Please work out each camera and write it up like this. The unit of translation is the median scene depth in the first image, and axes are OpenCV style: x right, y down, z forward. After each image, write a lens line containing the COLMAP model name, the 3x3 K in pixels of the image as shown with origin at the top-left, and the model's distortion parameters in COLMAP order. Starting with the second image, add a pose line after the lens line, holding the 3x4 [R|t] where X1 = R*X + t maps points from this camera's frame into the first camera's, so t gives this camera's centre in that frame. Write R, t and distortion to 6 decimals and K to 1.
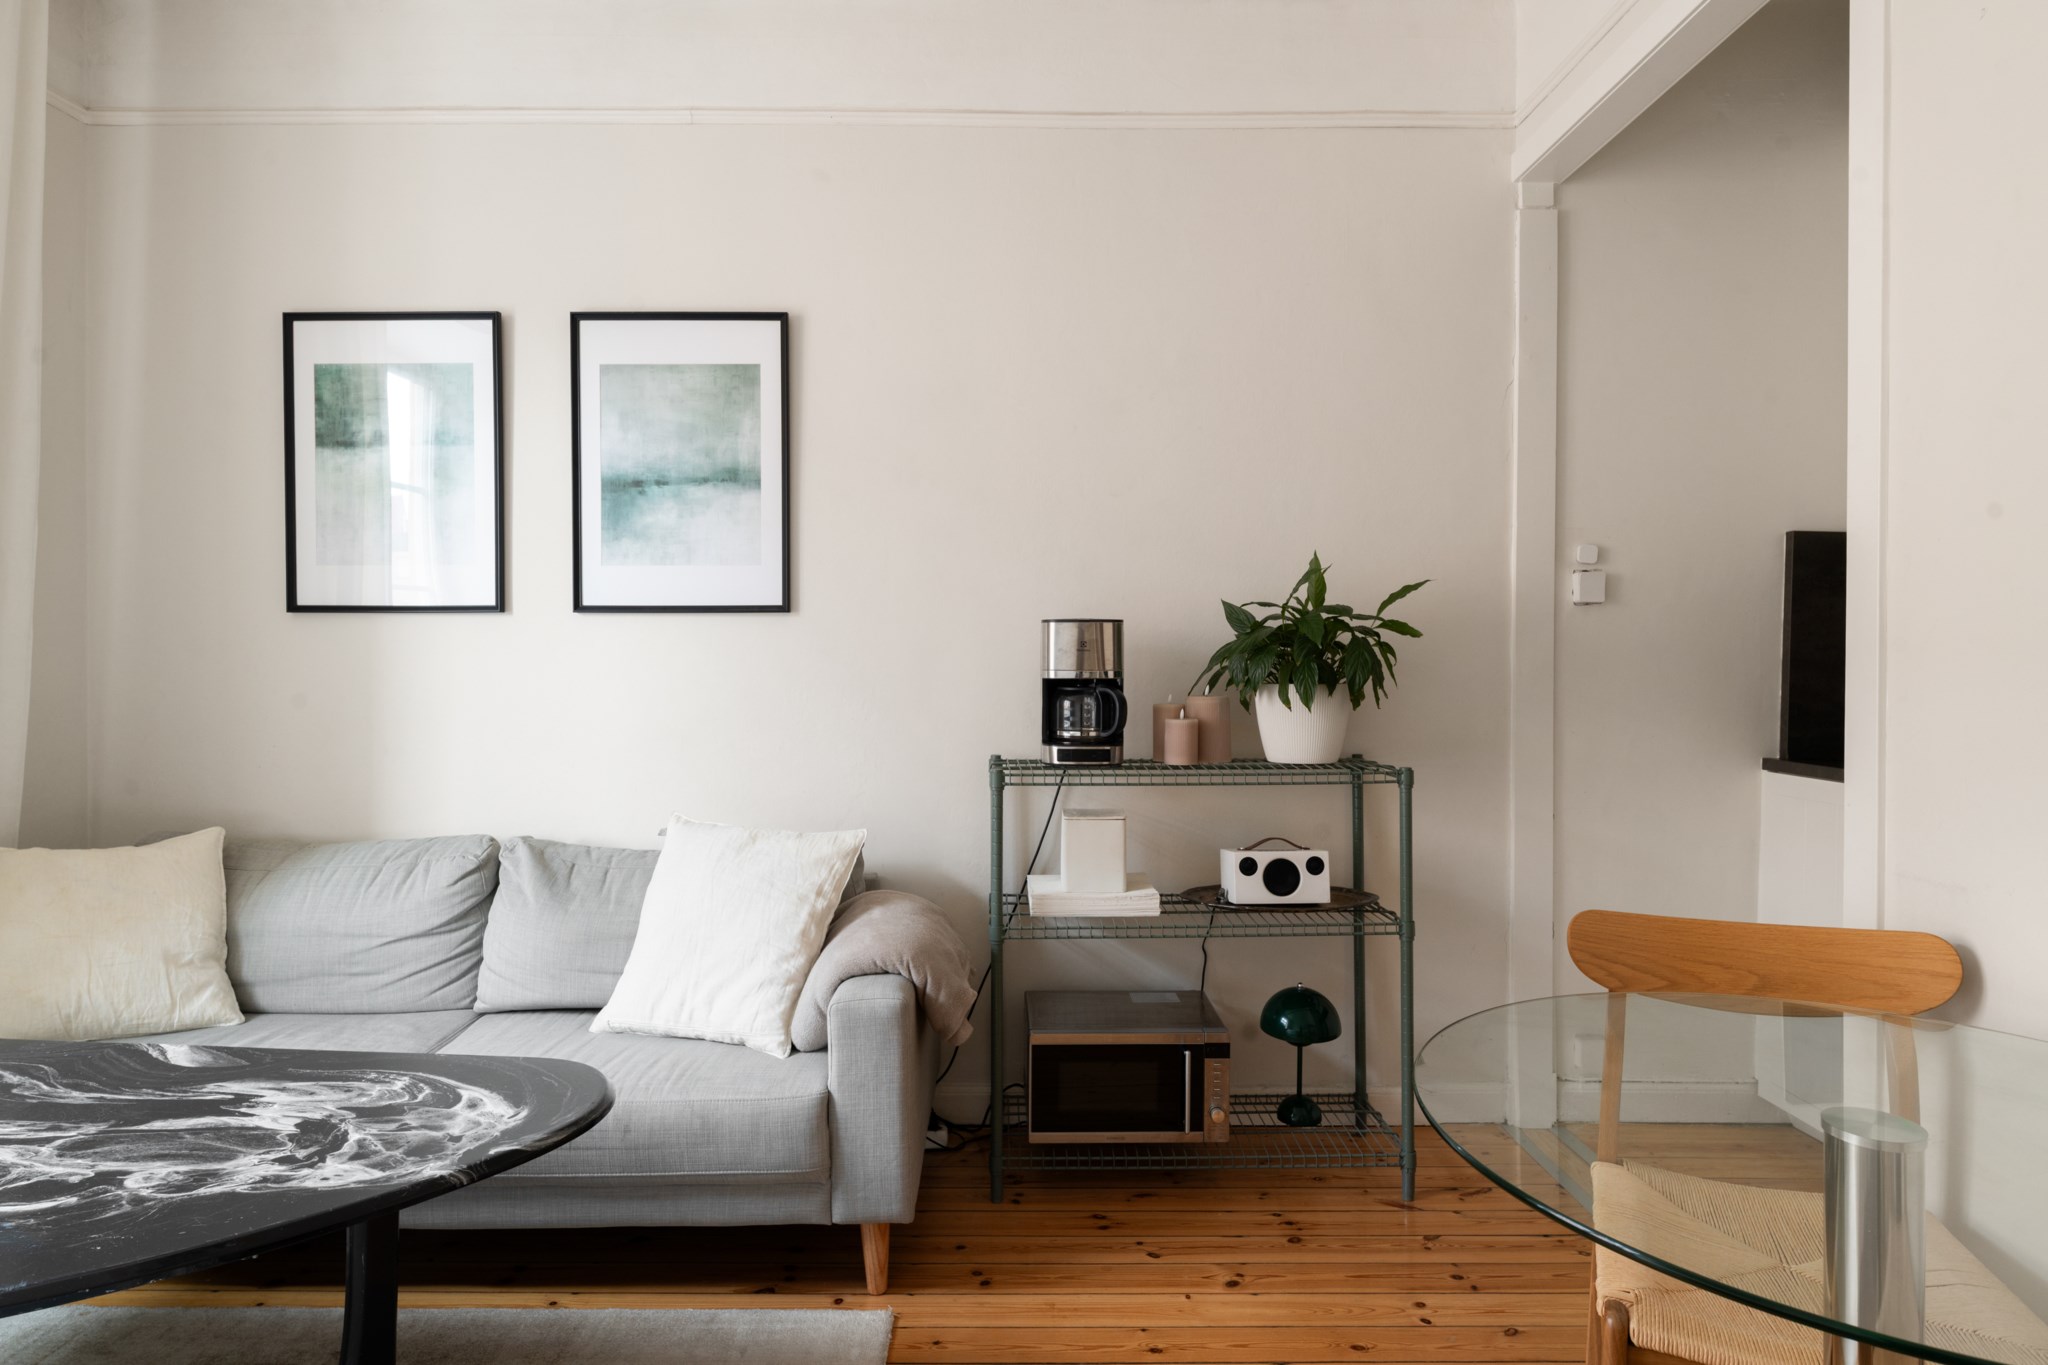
lens RADIAL K [[1165.0, 0, 1038.1], [0, 1165.0, 690.4], [0, 0, 1]] dist [0.008151, 0.000476]
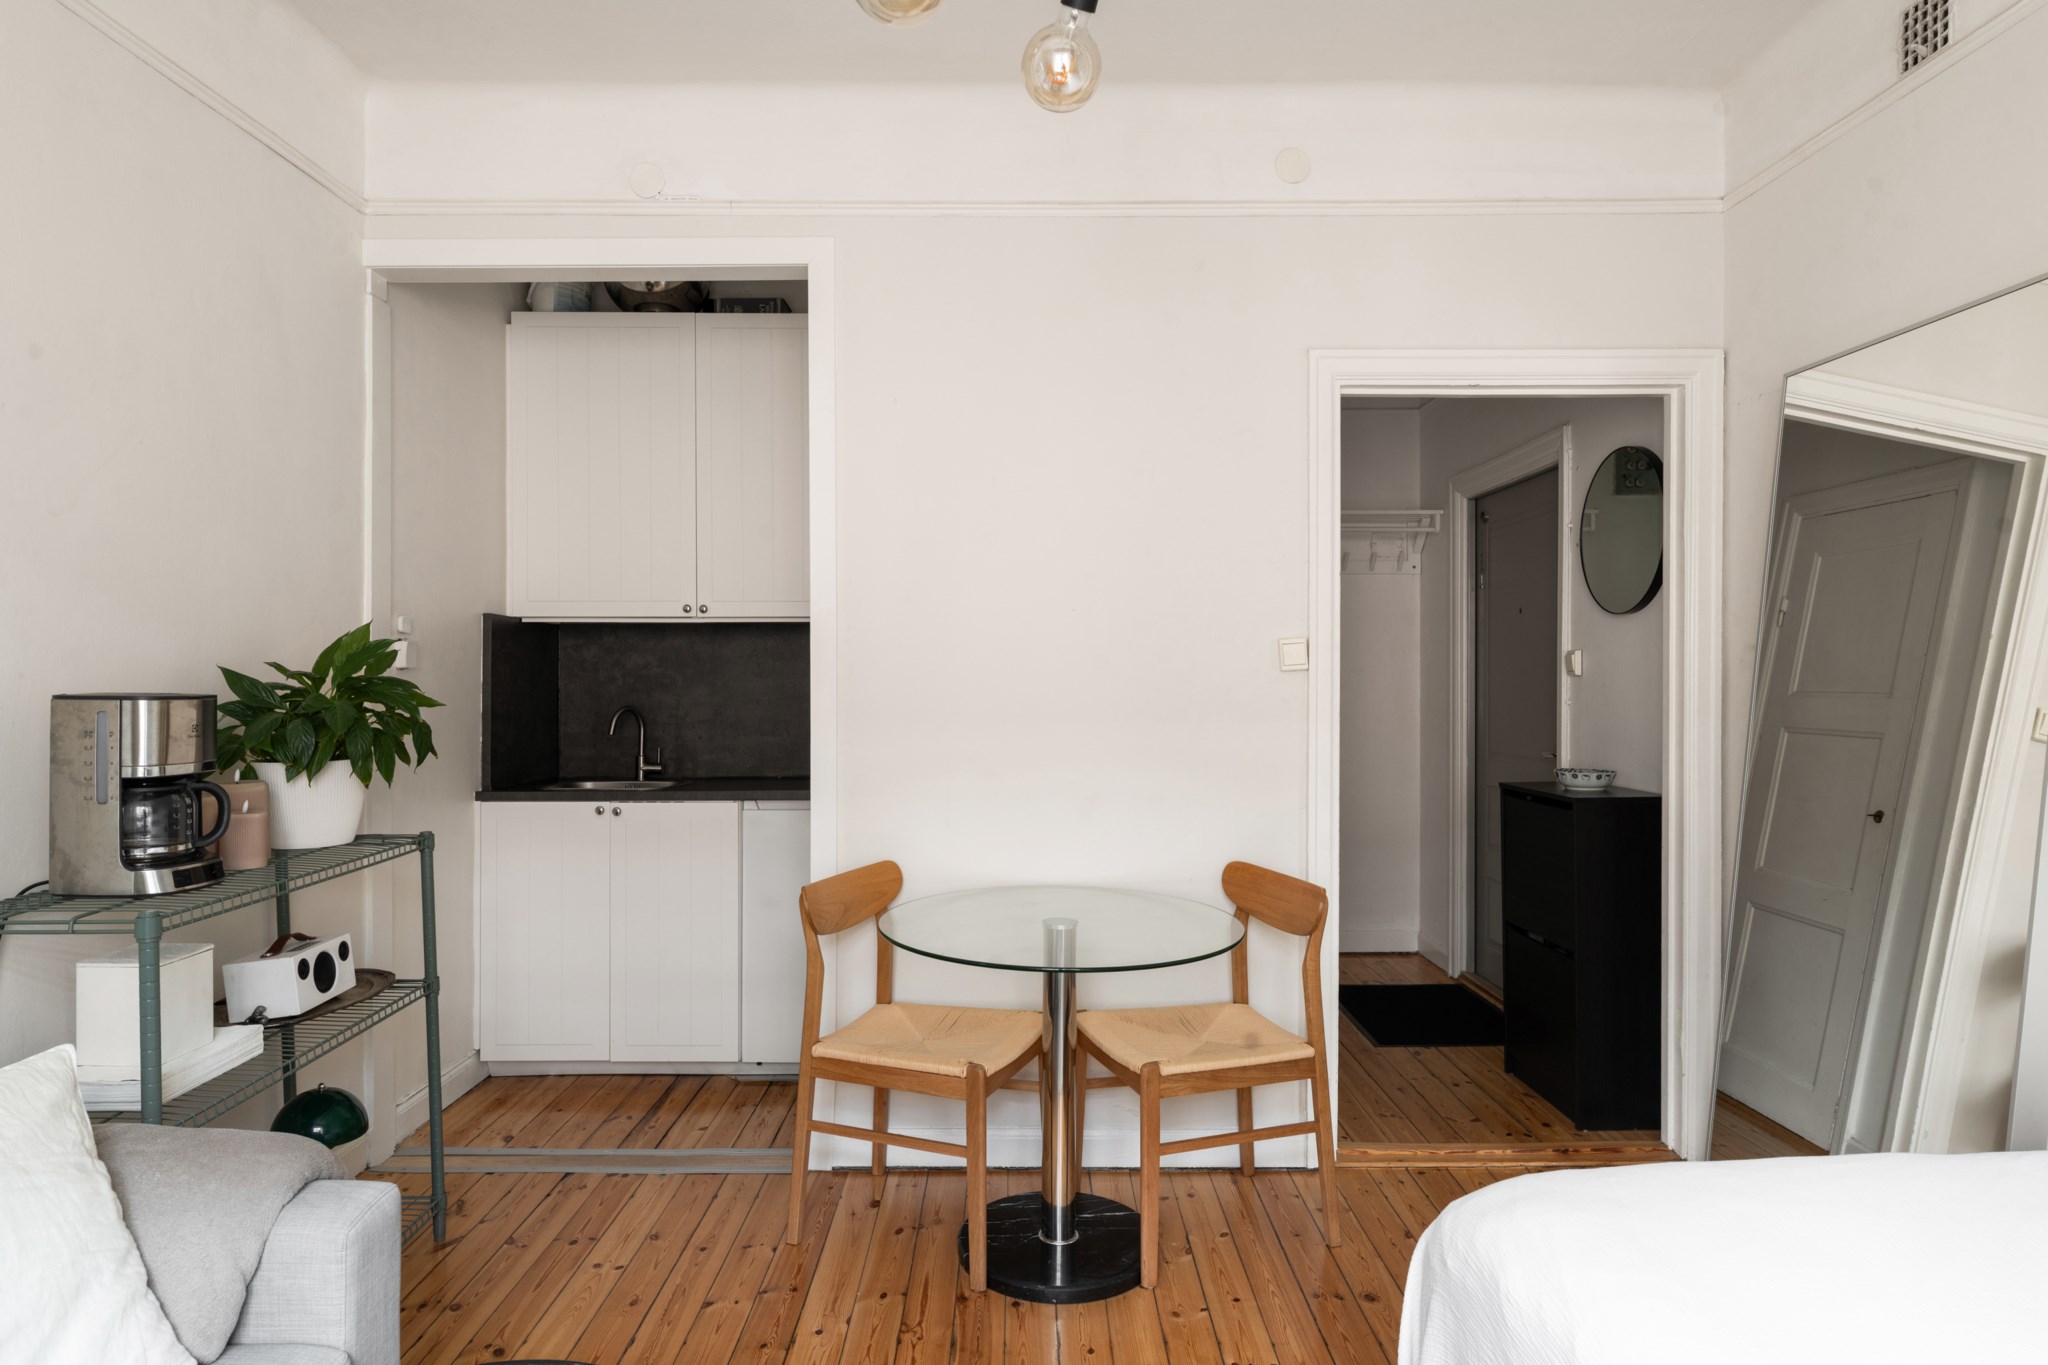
lens RADIAL K [[1165.0, 0, 1023.9], [0, 1165.0, 686.3], [0, 0, 1]] dist [0.008151, 0.000476]
pose [[-0.027045, -0.009098, 0.999593, -0.723816], [0.010740, 0.999898, 0.009392, -0.067226], [-0.999577, 0.010989, -0.026945, 0.472305]]
